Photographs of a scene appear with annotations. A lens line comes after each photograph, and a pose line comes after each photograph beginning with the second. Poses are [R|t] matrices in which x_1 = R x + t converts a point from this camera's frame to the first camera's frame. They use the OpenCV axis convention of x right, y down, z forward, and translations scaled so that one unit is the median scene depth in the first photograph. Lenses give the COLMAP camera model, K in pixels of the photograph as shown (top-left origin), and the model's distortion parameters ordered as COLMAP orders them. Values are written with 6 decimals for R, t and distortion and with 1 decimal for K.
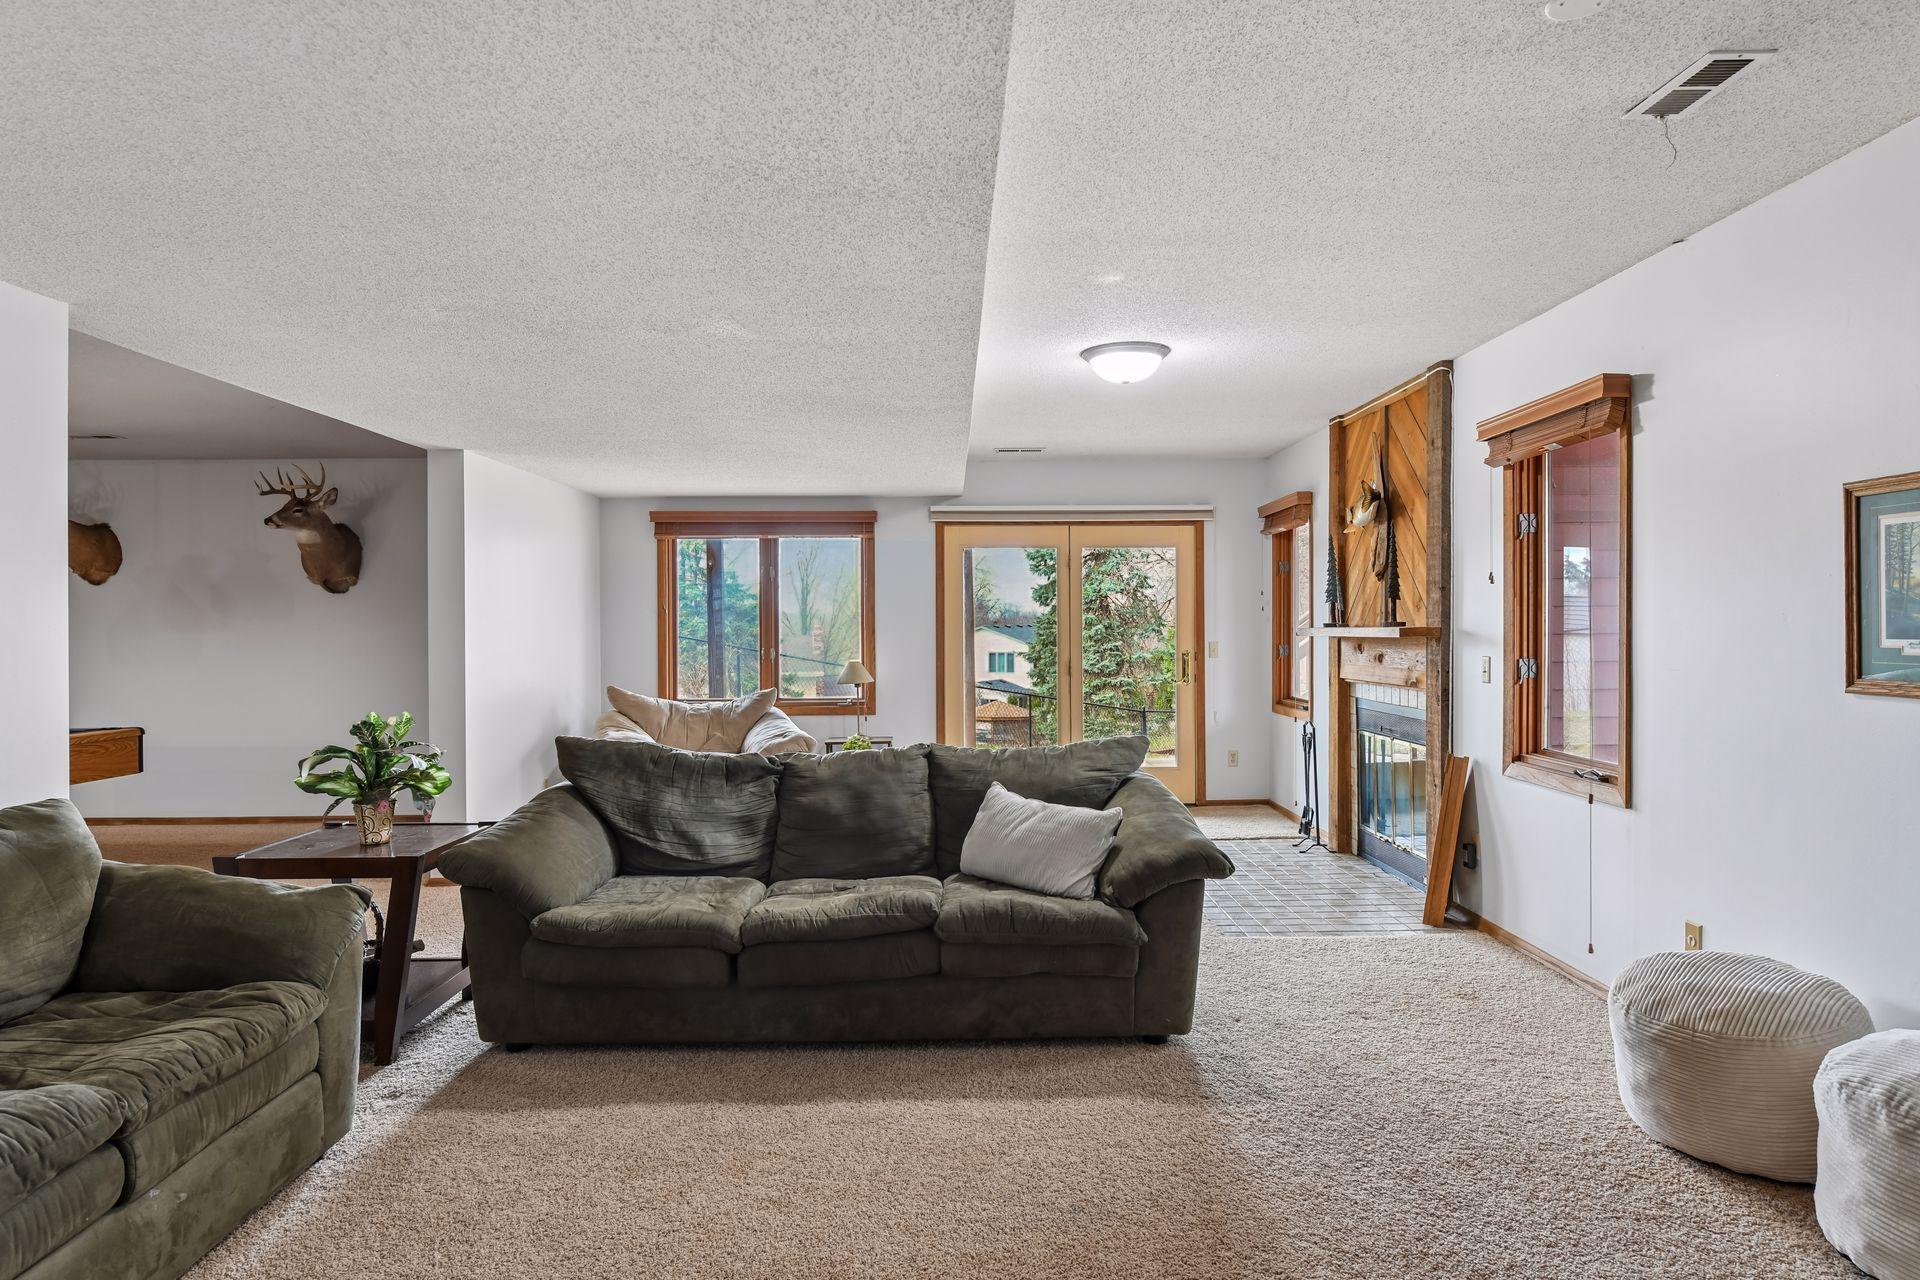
lens RADIAL K [[1036.3, 0, 957.4], [0, 1036.3, 640.9], [0, 0, 1]] dist [0.000981, -0.003545]
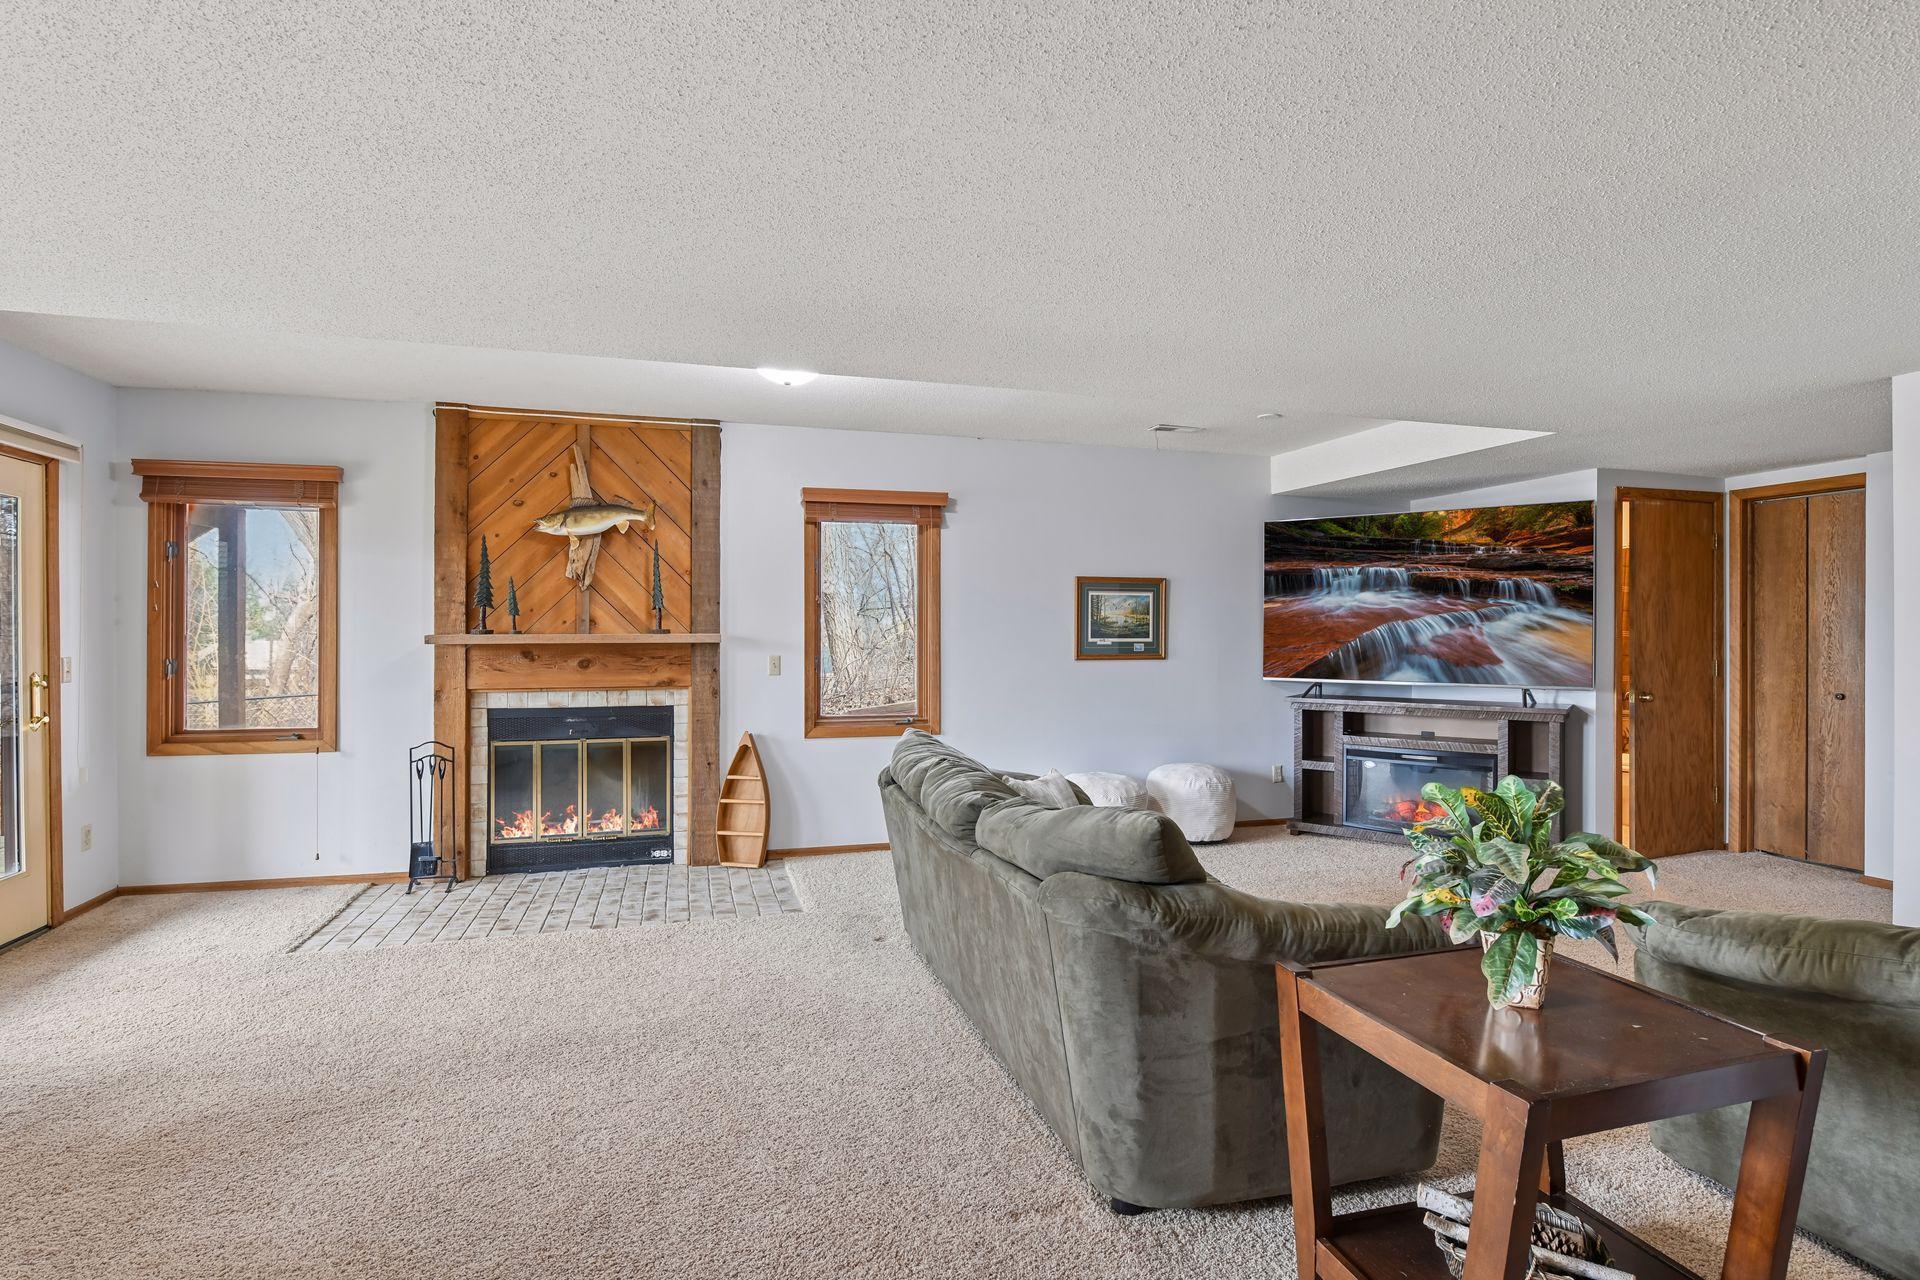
lens RADIAL K [[1036.3, 0, 963.5], [0, 1036.3, 628.6], [0, 0, 1]] dist [0.000981, -0.003545]
pose [[-0.274098, -0.000006, 0.961702, -0.634333], [0.012046, 0.999922, 0.003440, -0.016312], [-0.961626, 0.012528, -0.274077, 0.834933]]
